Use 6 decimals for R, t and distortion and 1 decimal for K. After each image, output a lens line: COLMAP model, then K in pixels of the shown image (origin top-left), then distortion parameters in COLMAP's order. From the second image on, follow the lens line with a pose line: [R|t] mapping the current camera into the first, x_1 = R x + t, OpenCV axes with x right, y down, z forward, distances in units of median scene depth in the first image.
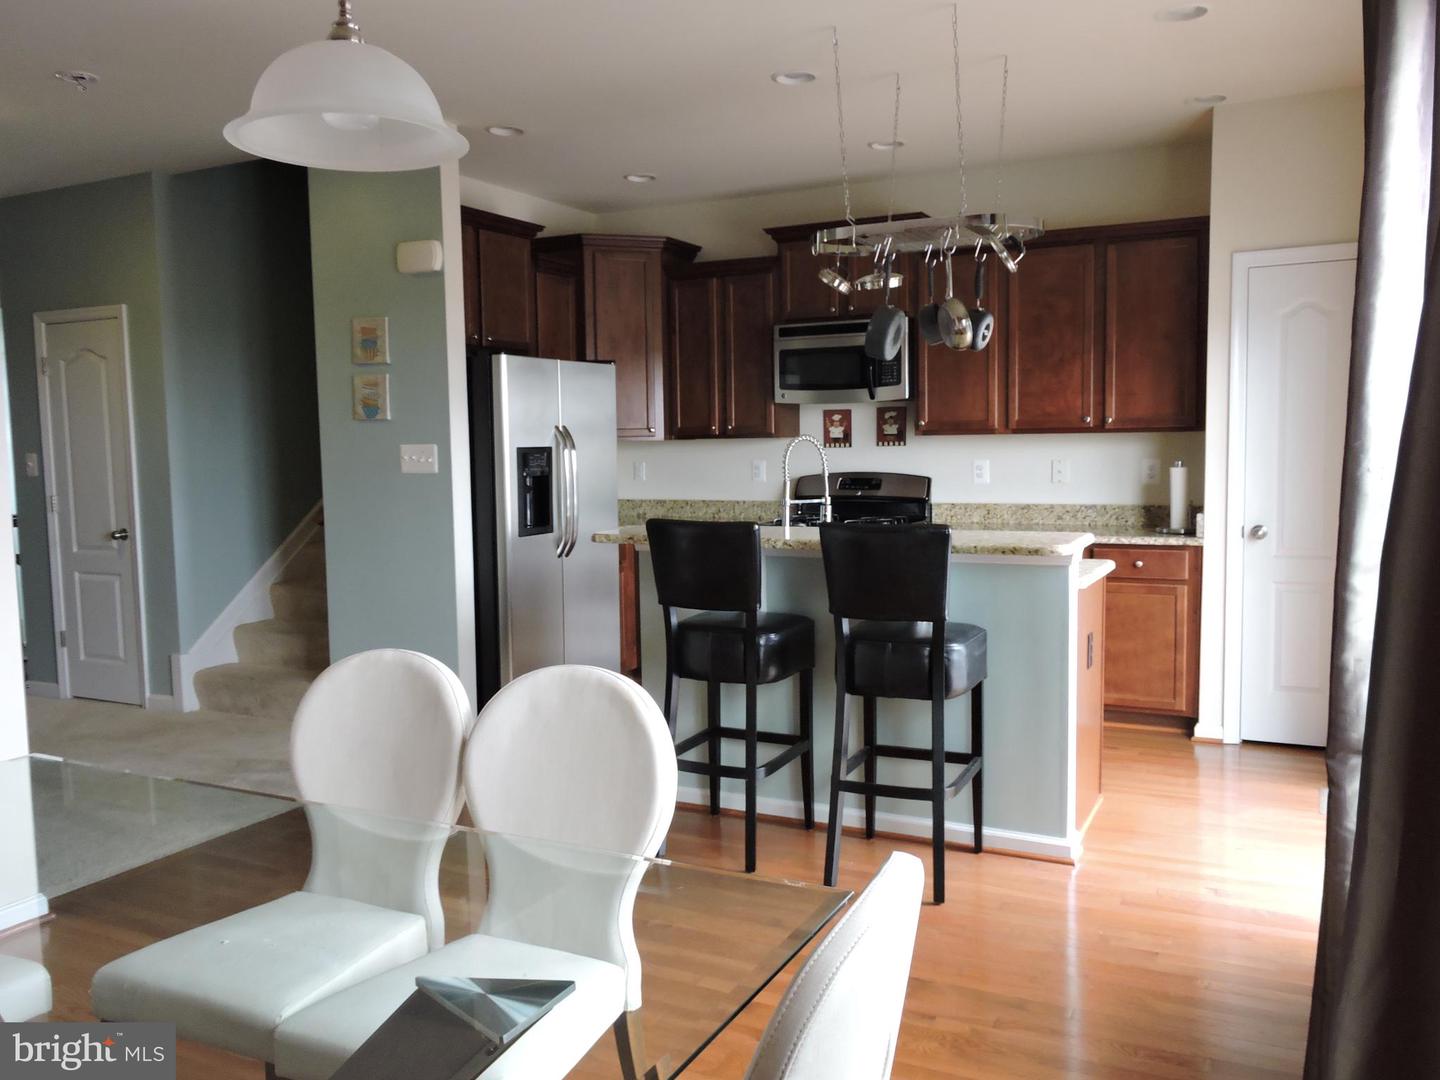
lens RADIAL K [[1160.3, 0, 720.0], [0, 1160.3, 540.0], [0, 0, 1]] dist [0.012440, -0.000101]
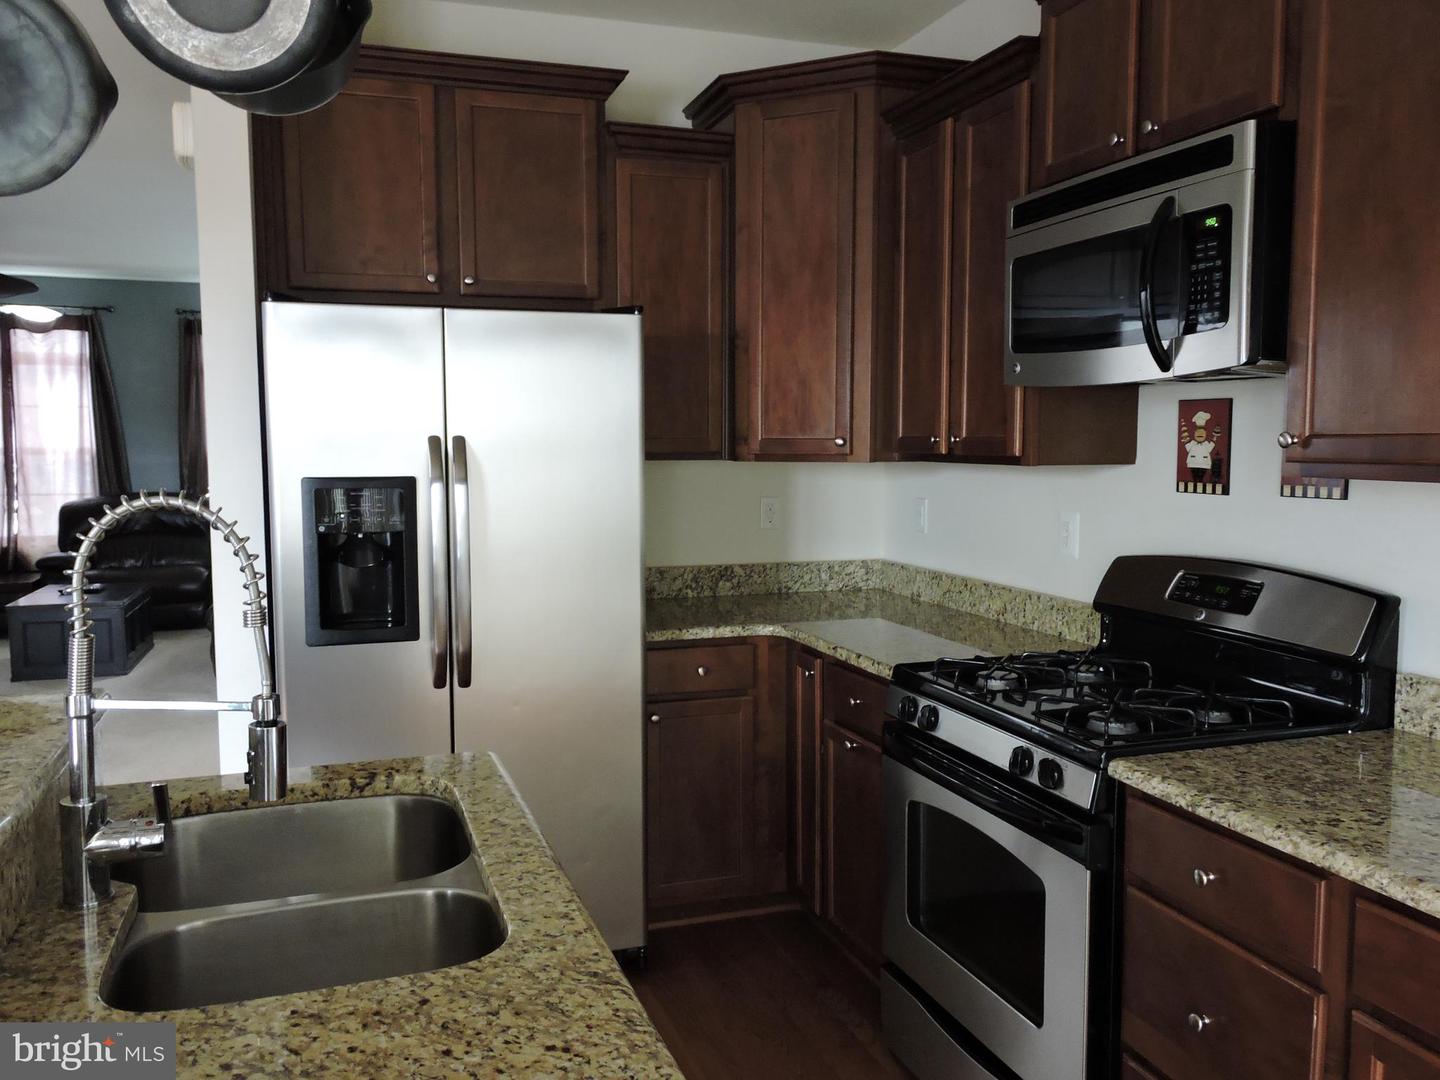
lens RADIAL K [[1179.7, 0, 720.0], [0, 1179.7, 540.0], [0, 0, 1]] dist [0.023239, -0.004236]
pose [[0.720756, 0.074823, -0.689138, 0.311976], [-0.069269, 0.996956, 0.035797, -0.078186], [0.689719, 0.021935, 0.723745, 0.689631]]
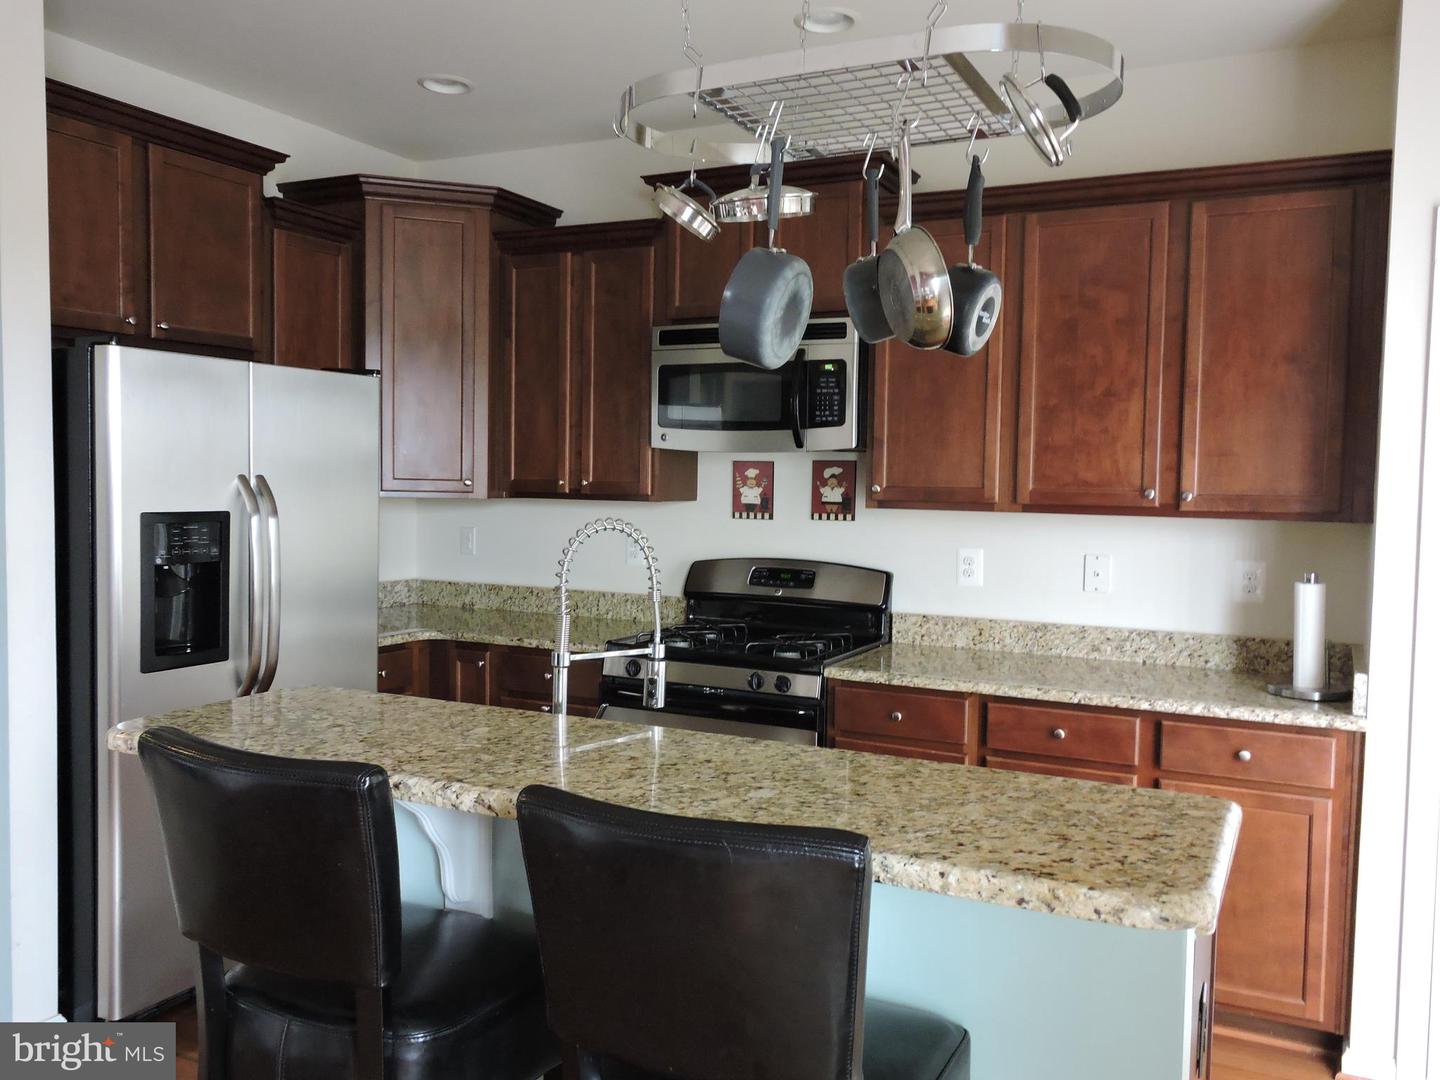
lens RADIAL K [[1179.7, 0, 720.0], [0, 1179.7, 540.0], [0, 0, 1]] dist [0.023239, -0.004236]
pose [[0.999411, 0.032943, 0.009604, 0.090871], [-0.032597, 0.998885, -0.034163, -0.052428], [-0.010718, 0.033830, 0.999370, 0.397835]]
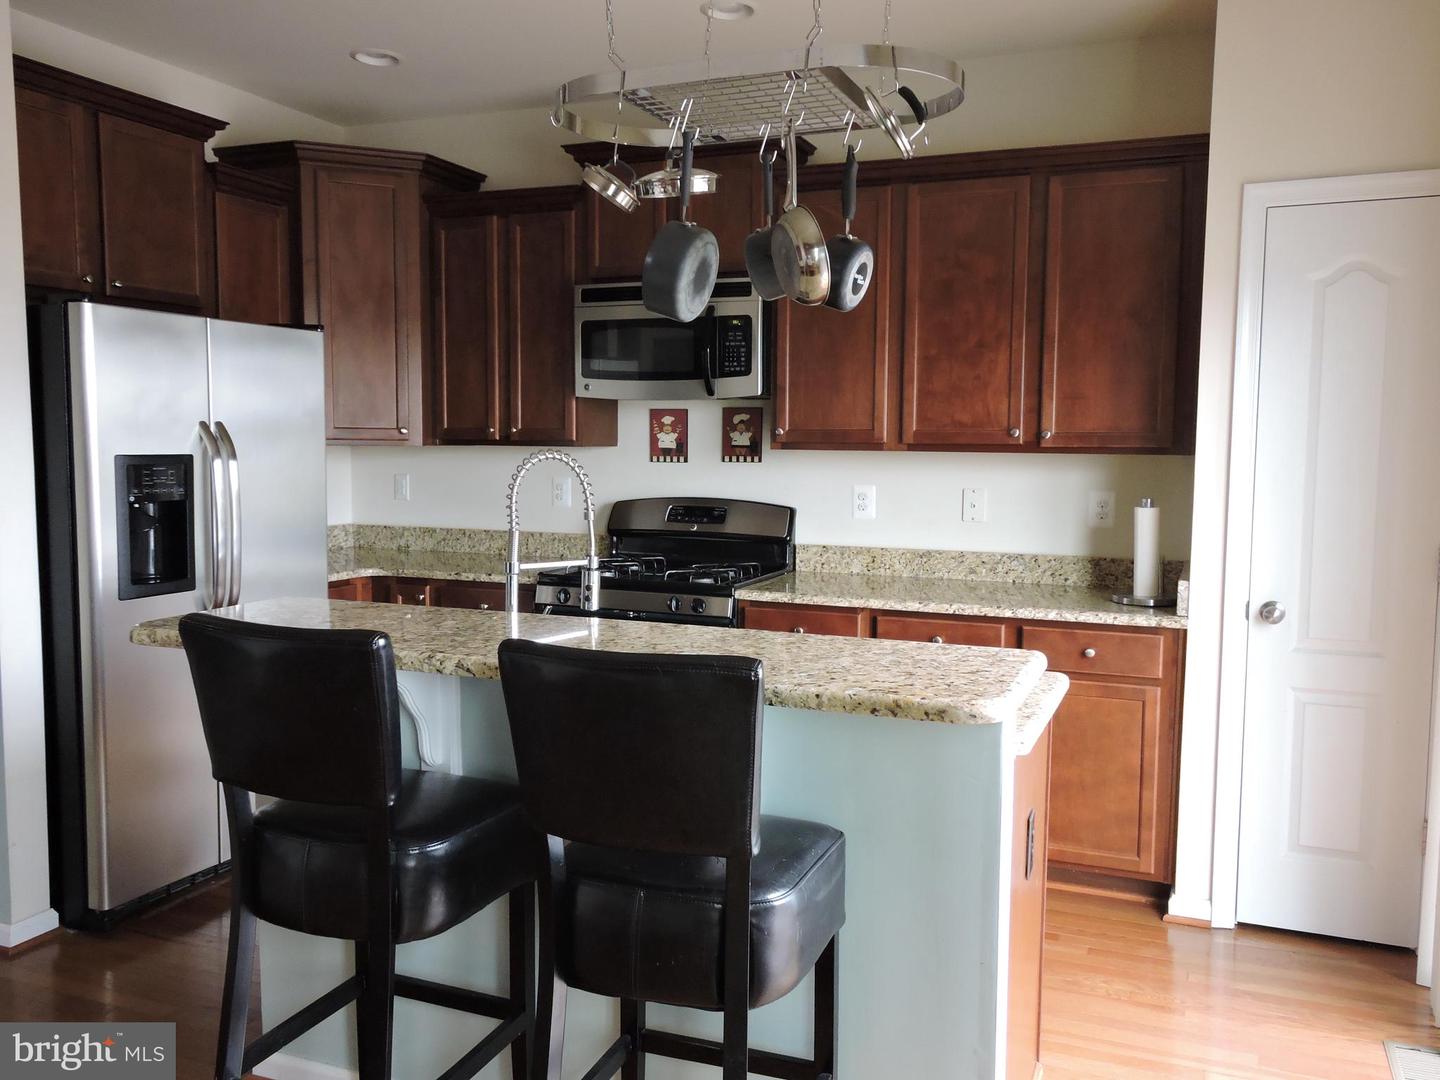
lens RADIAL K [[1179.7, 0, 720.0], [0, 1179.7, 540.0], [0, 0, 1]] dist [0.023239, -0.004236]
pose [[0.996388, 0.017619, 0.083064, 0.086283], [-0.017574, 0.999845, -0.001271, -0.036862], [-0.083074, -0.000194, 0.996543, 0.321890]]
